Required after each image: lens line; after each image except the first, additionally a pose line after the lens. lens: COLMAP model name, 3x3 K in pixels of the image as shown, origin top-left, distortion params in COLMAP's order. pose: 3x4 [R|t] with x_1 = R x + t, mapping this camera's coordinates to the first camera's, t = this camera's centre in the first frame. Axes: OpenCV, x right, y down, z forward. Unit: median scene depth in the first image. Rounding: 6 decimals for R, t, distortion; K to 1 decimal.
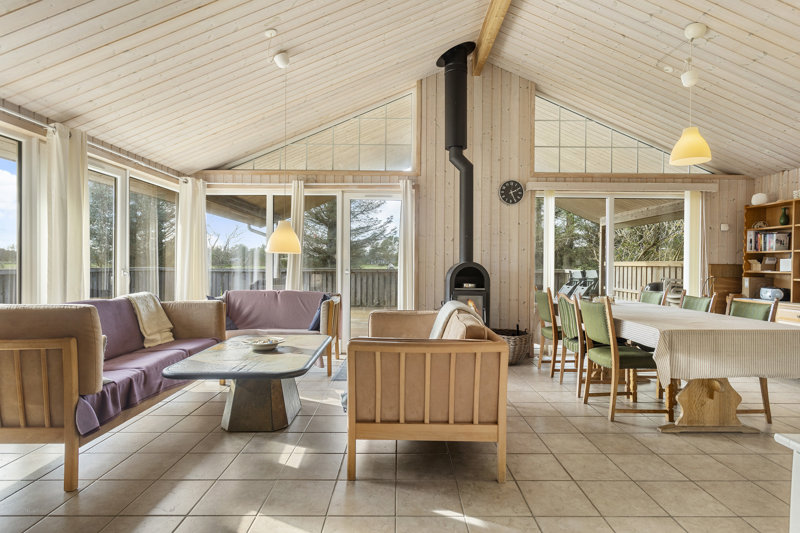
lens RADIAL K [[419.3, 0, 403.8], [0, 419.3, 269.7], [0, 0, 1]] dist [-0.012548, 0.000318]
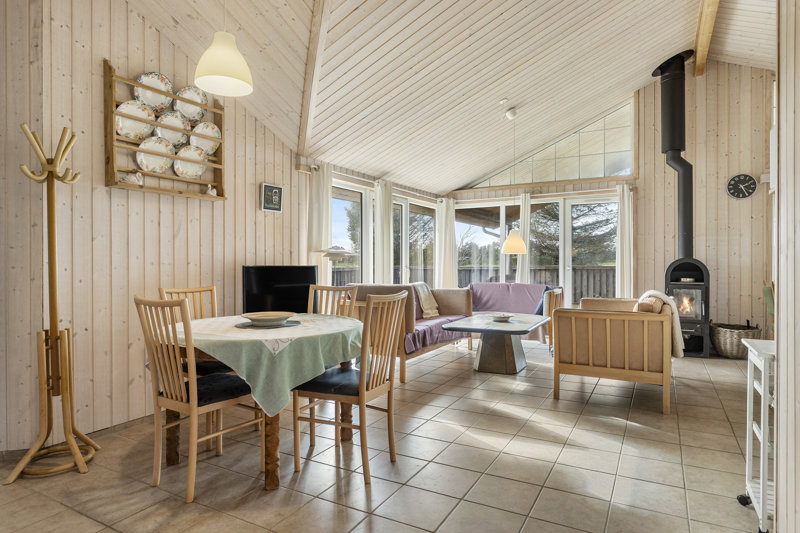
lens RADIAL K [[467.6, 0, 400.0], [0, 467.6, 266.5], [0, 0, 1]] dist [0.000458, 0.000326]
pose [[0.866631, -0.007462, -0.498894, 0.109956], [0.005171, 0.999969, -0.005974, 0.006478], [0.498923, 0.002598, 0.866642, -0.364615]]
